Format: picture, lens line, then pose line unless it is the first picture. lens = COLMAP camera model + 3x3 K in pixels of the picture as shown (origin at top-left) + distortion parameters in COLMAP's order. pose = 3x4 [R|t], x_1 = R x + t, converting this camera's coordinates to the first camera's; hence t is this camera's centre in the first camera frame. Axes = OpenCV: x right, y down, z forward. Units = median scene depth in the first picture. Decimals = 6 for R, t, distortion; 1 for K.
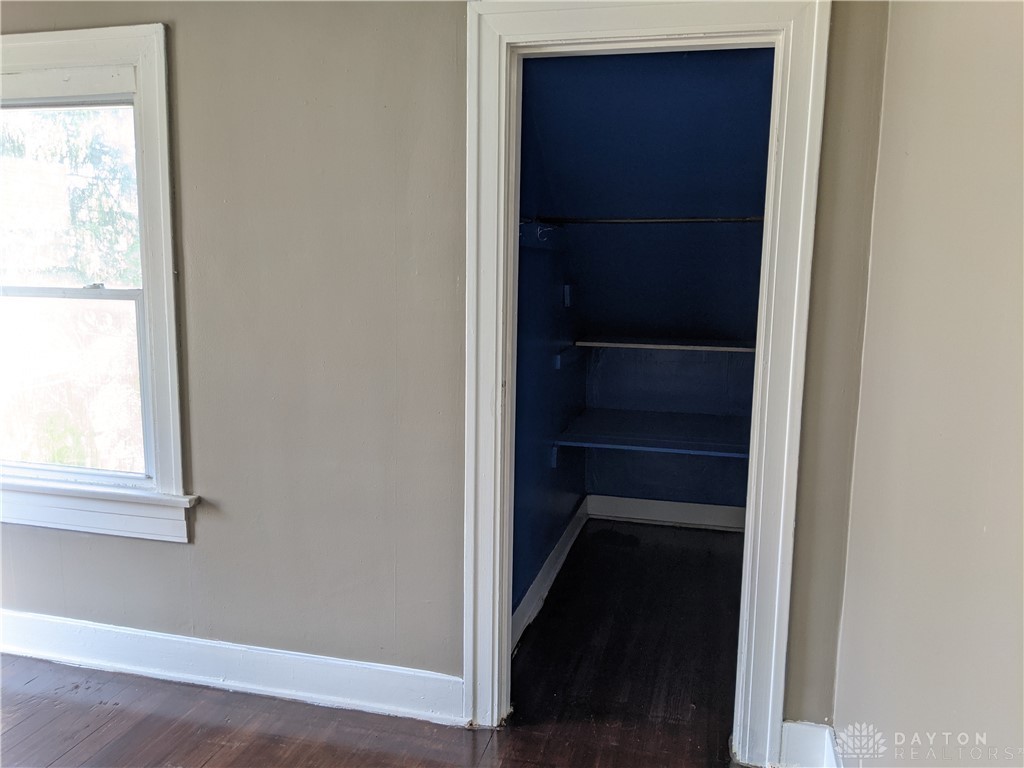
lens RADIAL K [[825.0, 0, 512.0], [0, 825.0, 384.0], [0, 0, 1]] dist [0.050612, -0.093495]
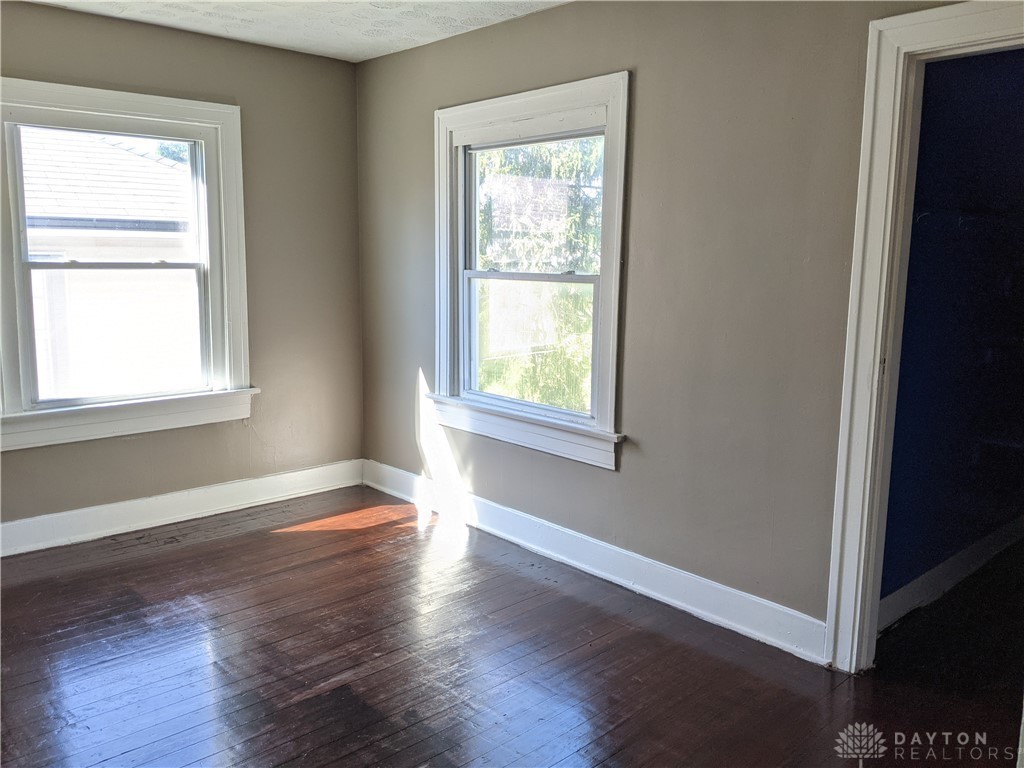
lens RADIAL K [[821.8, 0, 516.6], [0, 821.8, 380.4], [0, 0, 1]] dist [0.165986, -0.260786]
pose [[0.842980, 0.080055, -0.531955, 0.158239], [-0.083380, 0.996359, 0.017813, 0.041351], [0.531444, 0.029338, 0.846585, -0.182430]]
